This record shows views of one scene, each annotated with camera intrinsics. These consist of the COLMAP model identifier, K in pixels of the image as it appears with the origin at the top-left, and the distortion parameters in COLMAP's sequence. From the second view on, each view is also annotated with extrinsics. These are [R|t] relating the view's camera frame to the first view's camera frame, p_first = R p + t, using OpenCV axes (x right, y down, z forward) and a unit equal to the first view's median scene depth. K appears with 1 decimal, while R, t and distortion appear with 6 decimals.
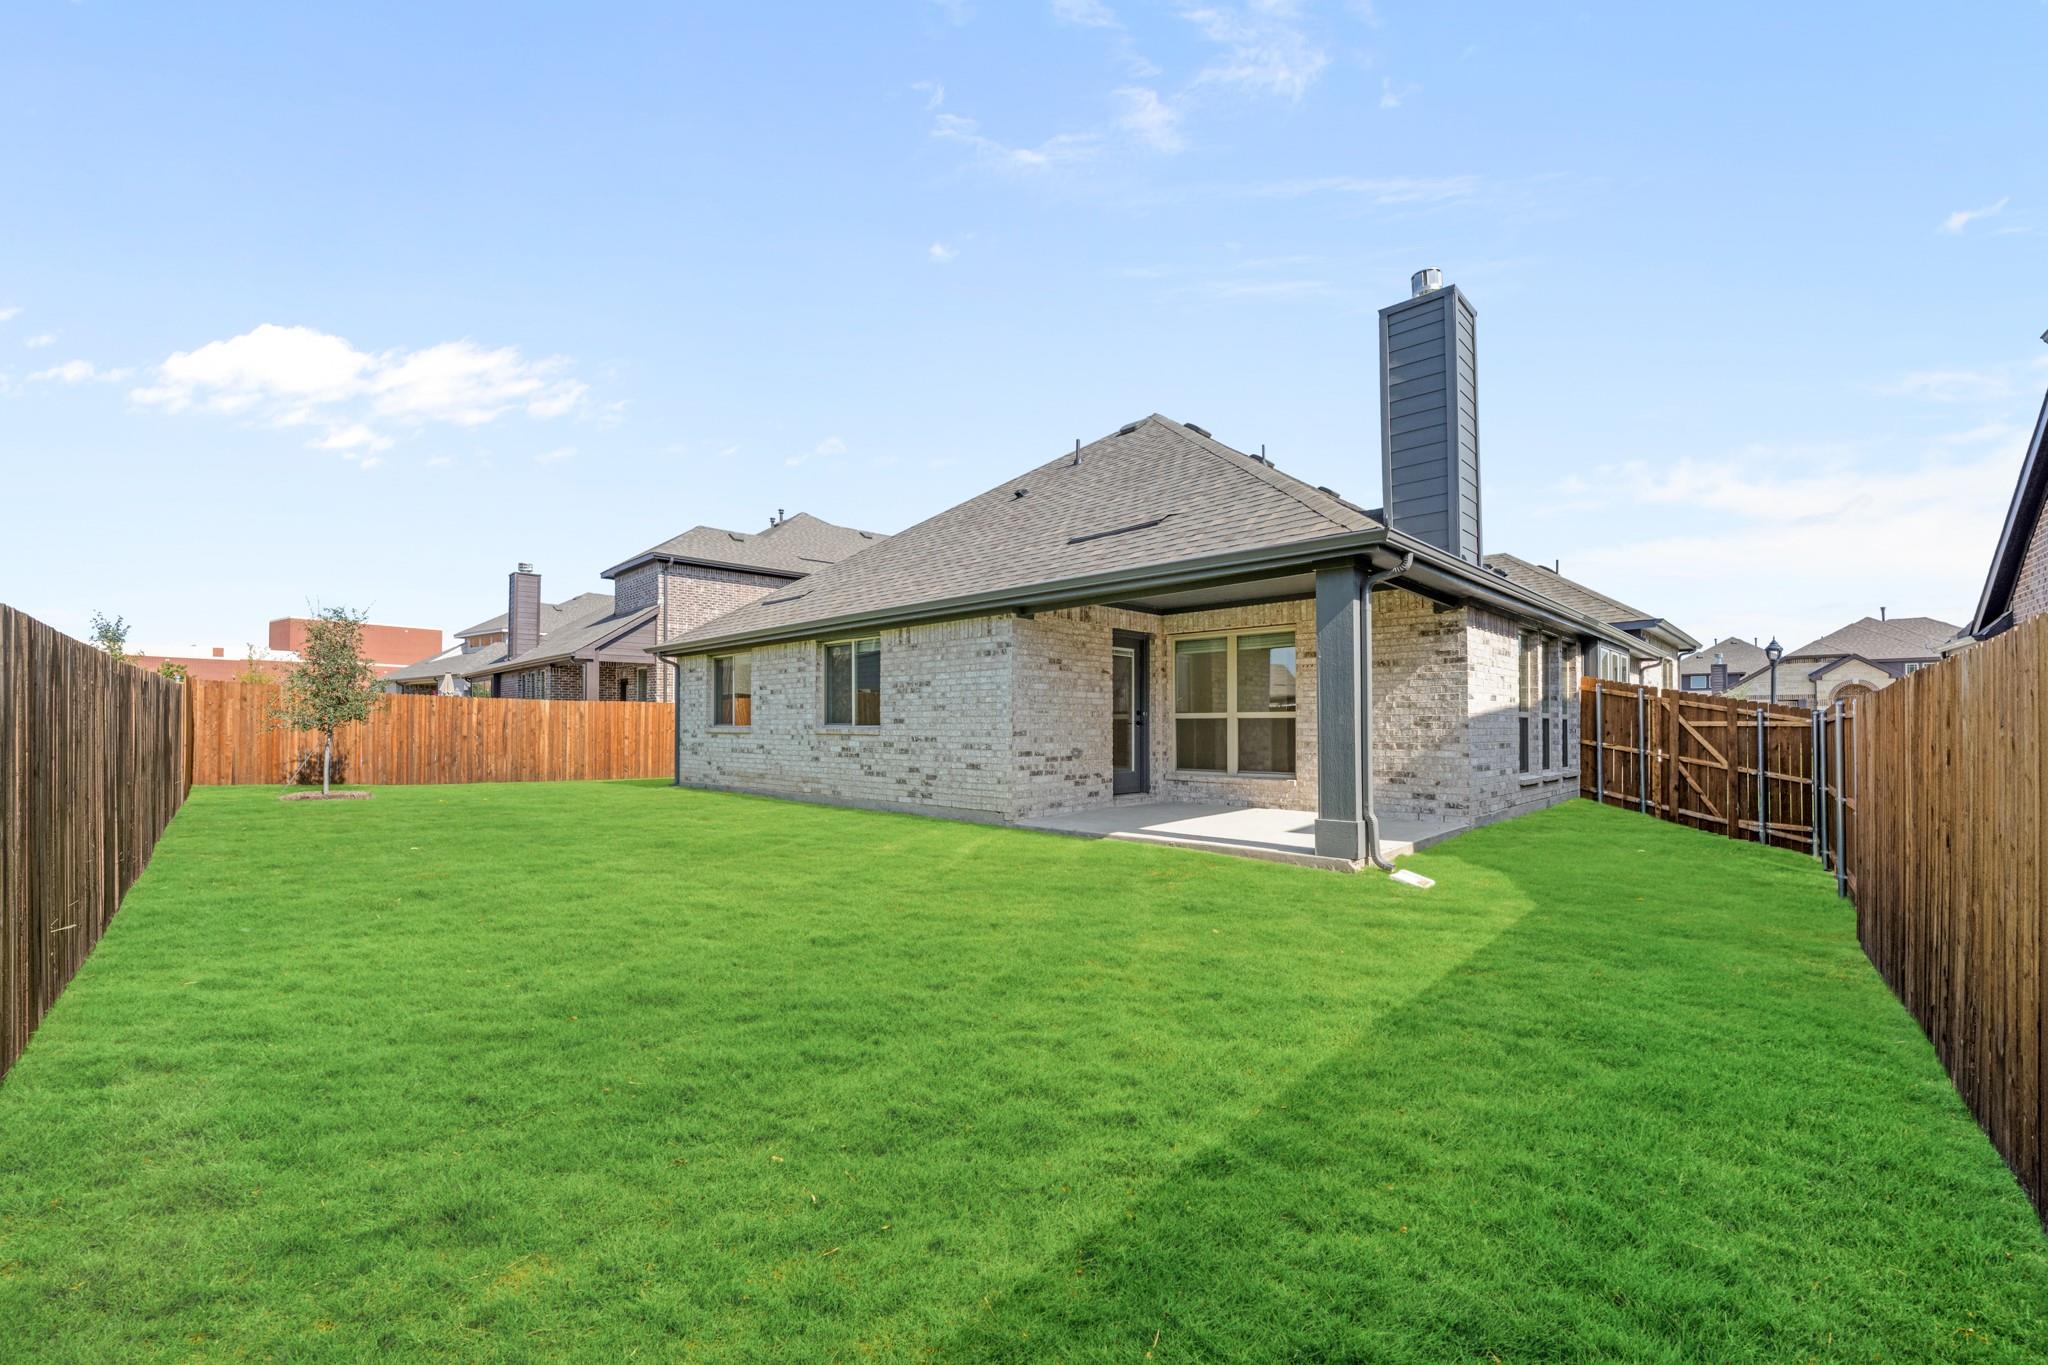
lens RADIAL K [[836.9, 0, 1024.0], [0, 836.9, 682.5], [0, 0, 1]] dist [-0.000005, 0.000004]
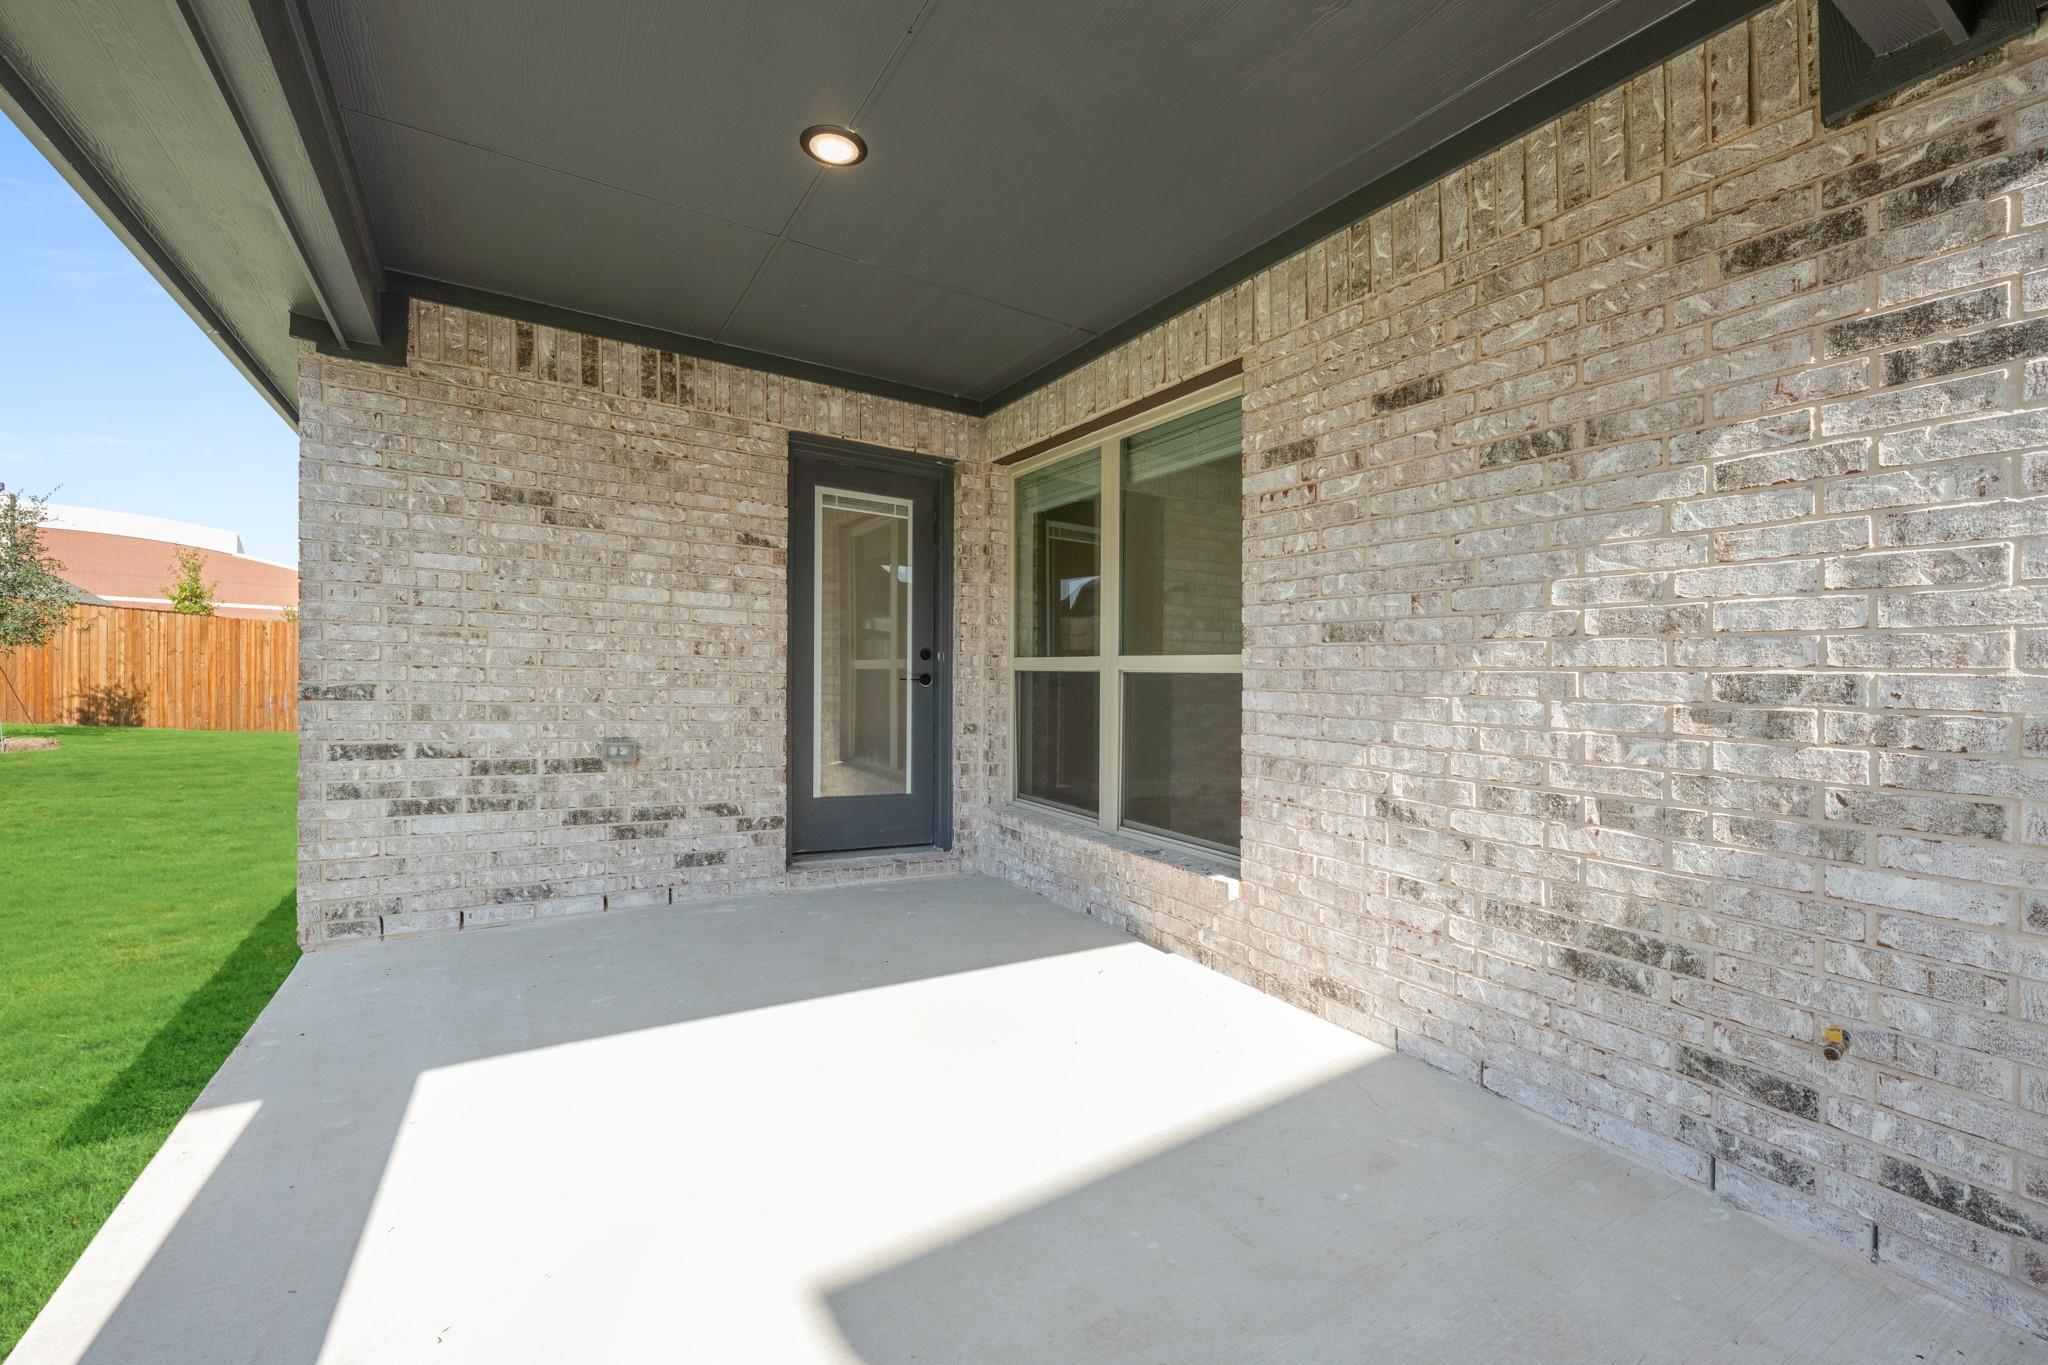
lens RADIAL K [[825.2, 0, 1020.7], [0, 825.2, 634.9], [0, 0, 1]] dist [-0.000058, -0.000016]
pose [[0.960048, 0.015814, -0.279387, 0.331276], [-0.017783, 0.999832, -0.004514, 0.030880], [0.279269, 0.009302, 0.960168, 0.691214]]
